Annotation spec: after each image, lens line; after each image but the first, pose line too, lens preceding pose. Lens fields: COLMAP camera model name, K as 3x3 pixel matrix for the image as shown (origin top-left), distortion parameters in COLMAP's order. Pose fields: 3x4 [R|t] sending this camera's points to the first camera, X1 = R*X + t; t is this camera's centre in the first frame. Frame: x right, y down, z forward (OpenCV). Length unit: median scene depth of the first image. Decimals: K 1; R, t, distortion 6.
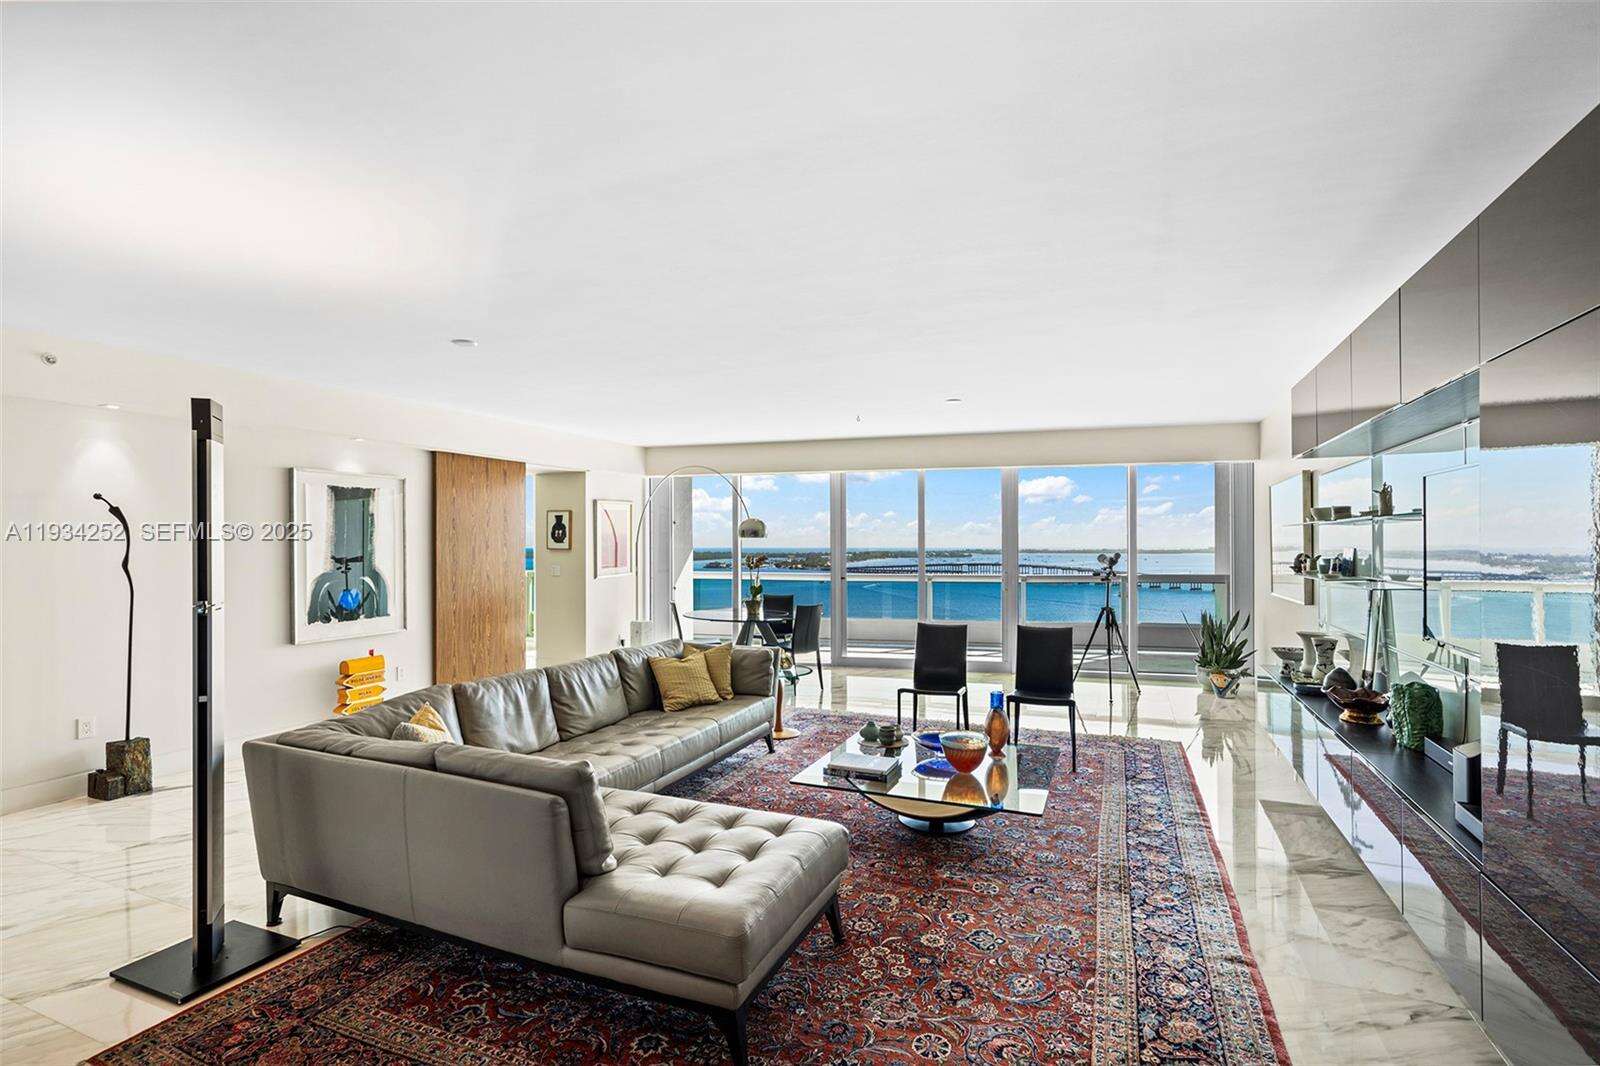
lens RADIAL K [[752.7, 0, 800.0], [0, 752.7, 533.0], [0, 0, 1]] dist [0.000718, 0.000095]
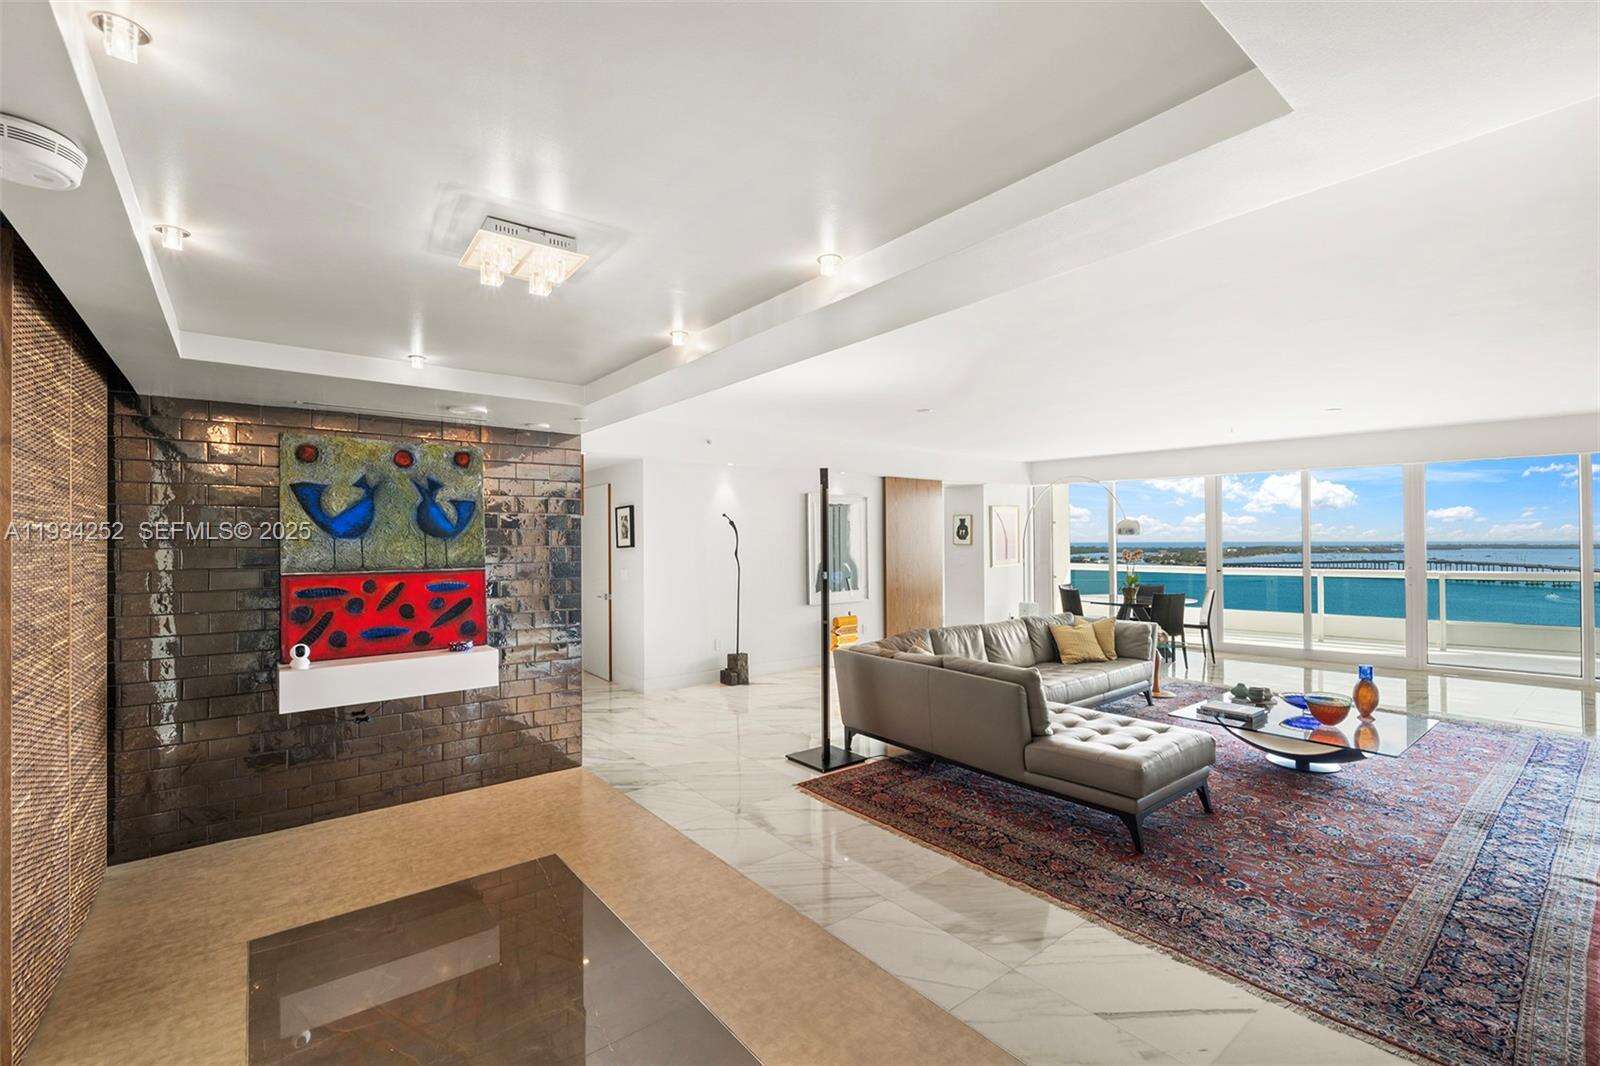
lens RADIAL K [[677.9, 0, 800.0], [0, 677.9, 533.0], [0, 0, 1]] dist [0.000584, 0.000364]
pose [[0.876408, -0.007788, -0.481506, -0.003235], [0.010278, 0.999944, 0.002534, -0.008457], [0.481460, -0.007170, 0.876439, -0.325049]]
